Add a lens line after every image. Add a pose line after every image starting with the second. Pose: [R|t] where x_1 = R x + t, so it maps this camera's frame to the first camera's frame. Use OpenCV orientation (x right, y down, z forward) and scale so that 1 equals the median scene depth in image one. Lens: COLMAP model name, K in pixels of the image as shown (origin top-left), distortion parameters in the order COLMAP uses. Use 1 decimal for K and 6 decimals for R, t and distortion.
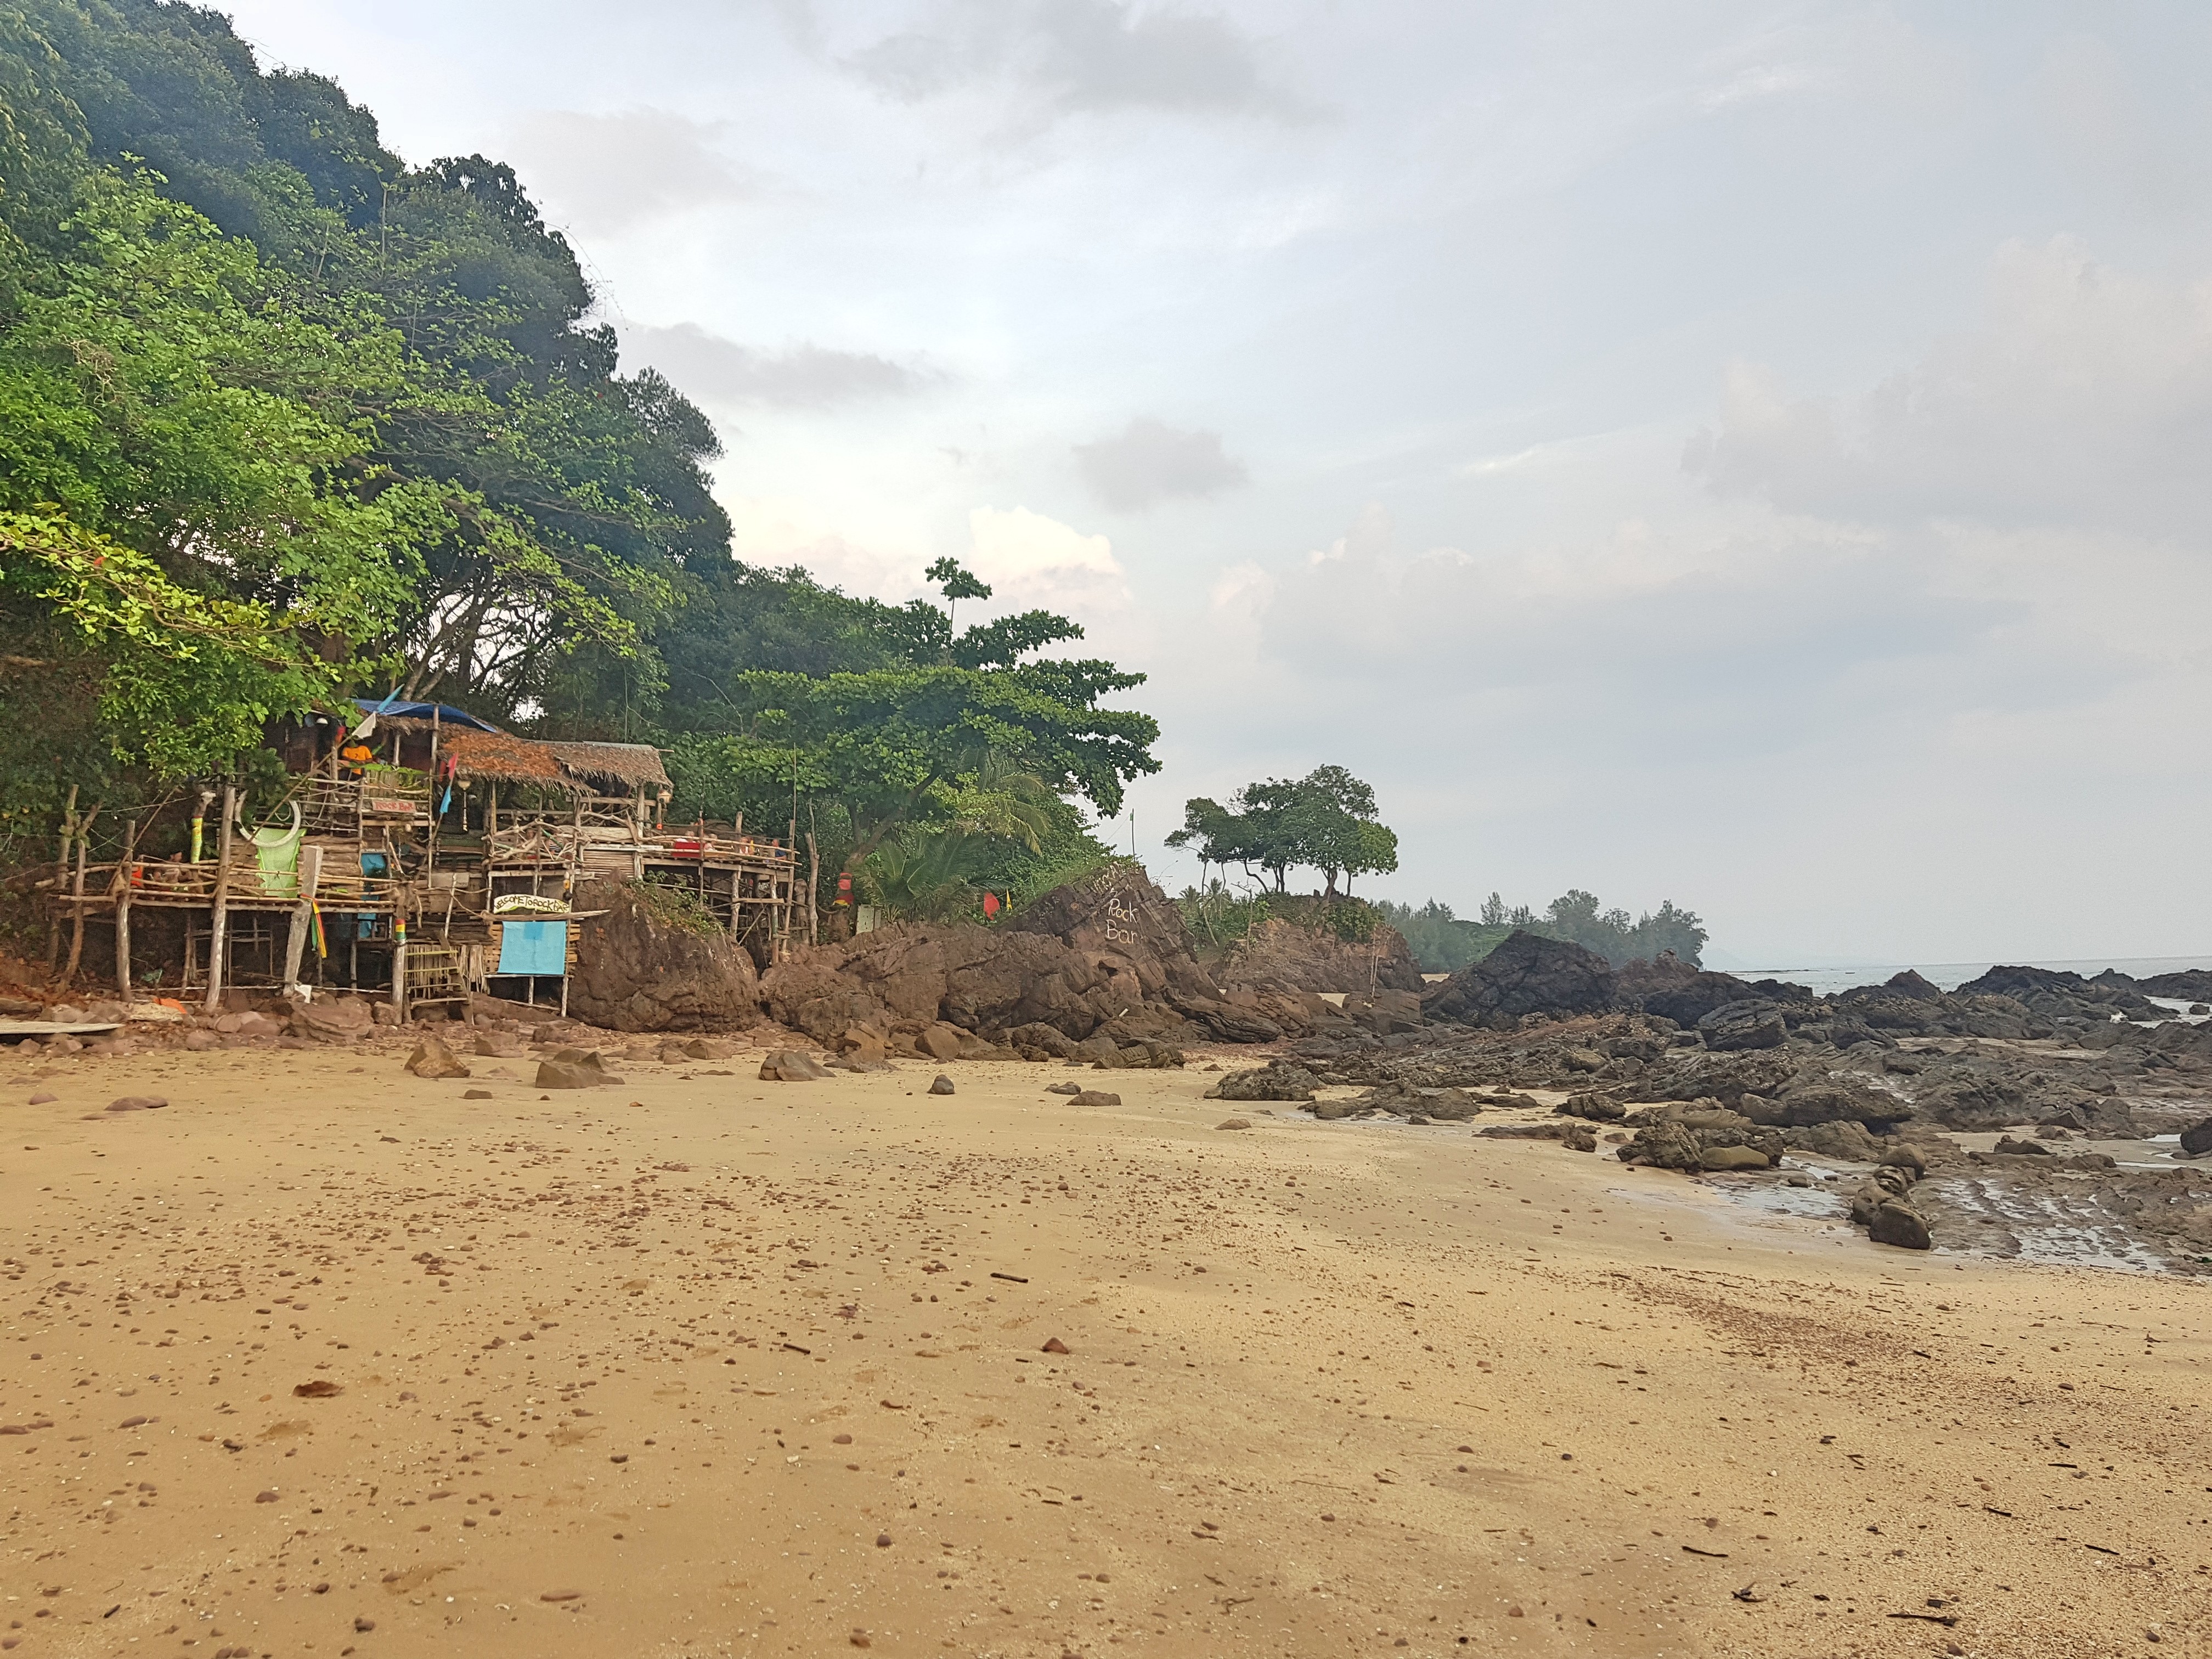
lens RADIAL K [[1702.8, 0, 1087.8], [0, 1702.8, 820.8], [0, 0, 1]] dist [0.033036, -0.011771]
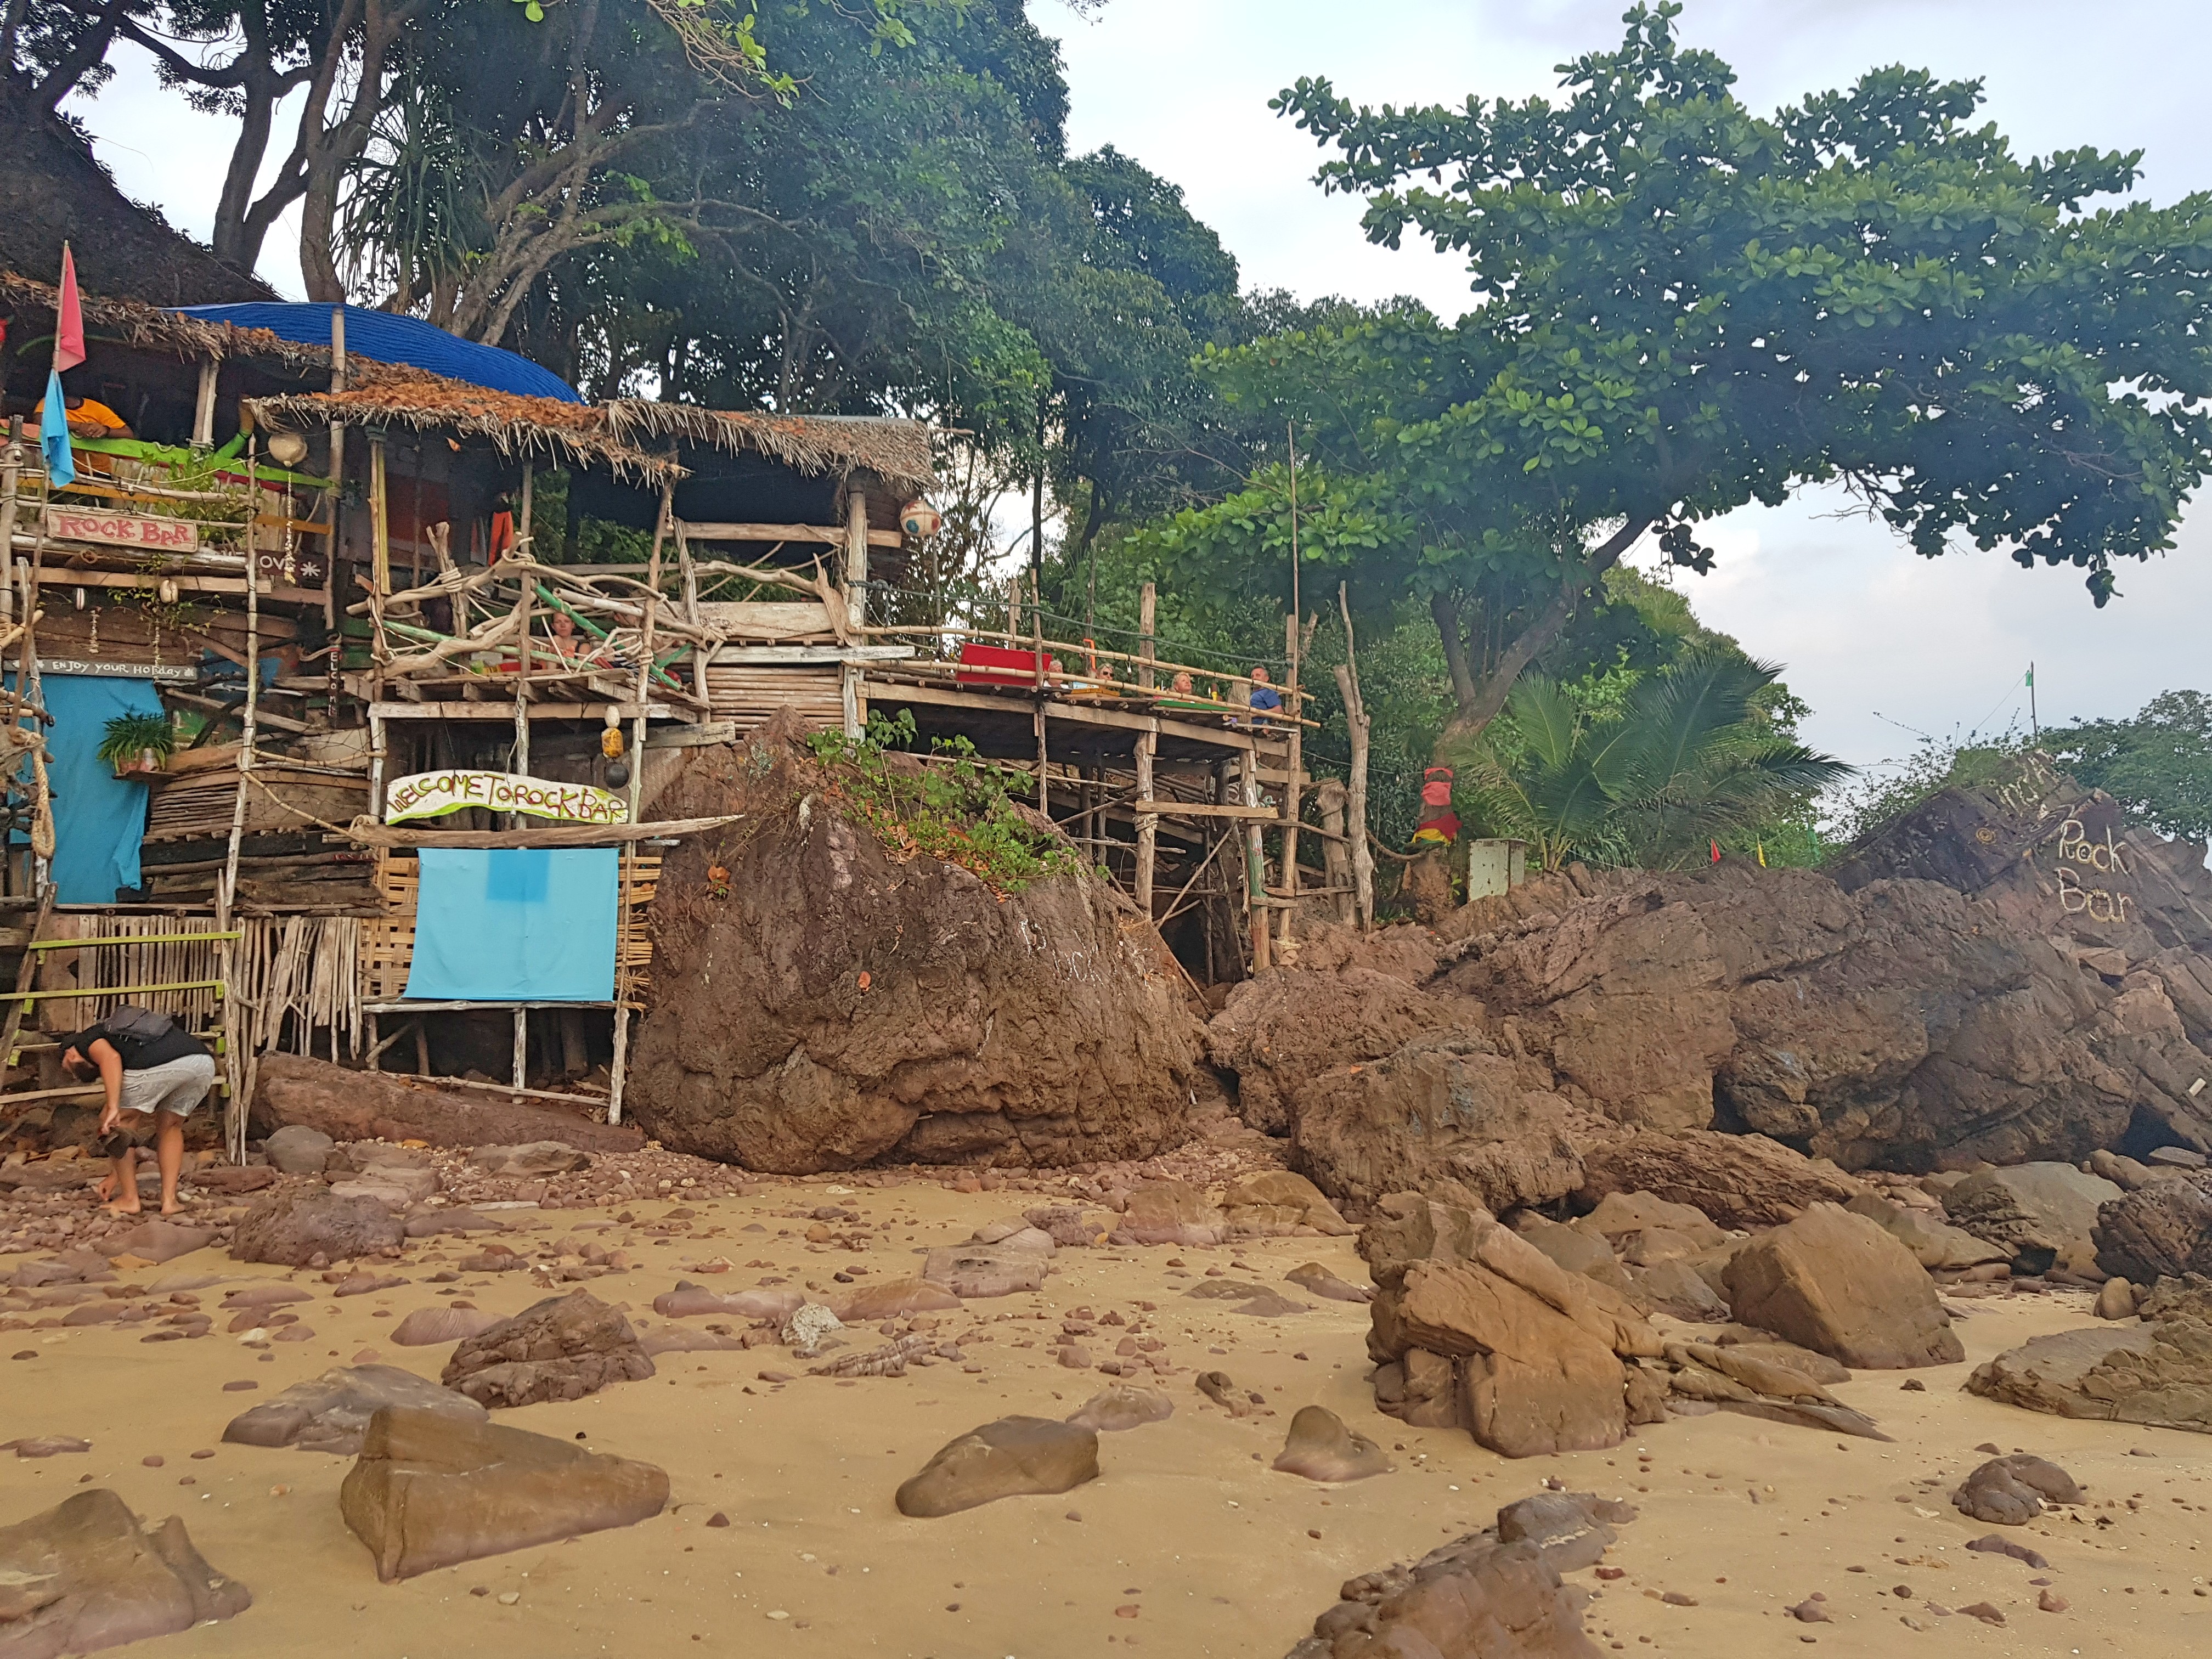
lens RADIAL K [[1702.8, 0, 1082.1], [0, 1702.8, 845.4], [0, 0, 1]] dist [0.033036, -0.011771]
pose [[0.934434, -0.044791, -0.353309, -0.088451], [0.042909, 0.998992, -0.013160, 0.063510], [0.353543, -0.002863, 0.935414, 0.671305]]
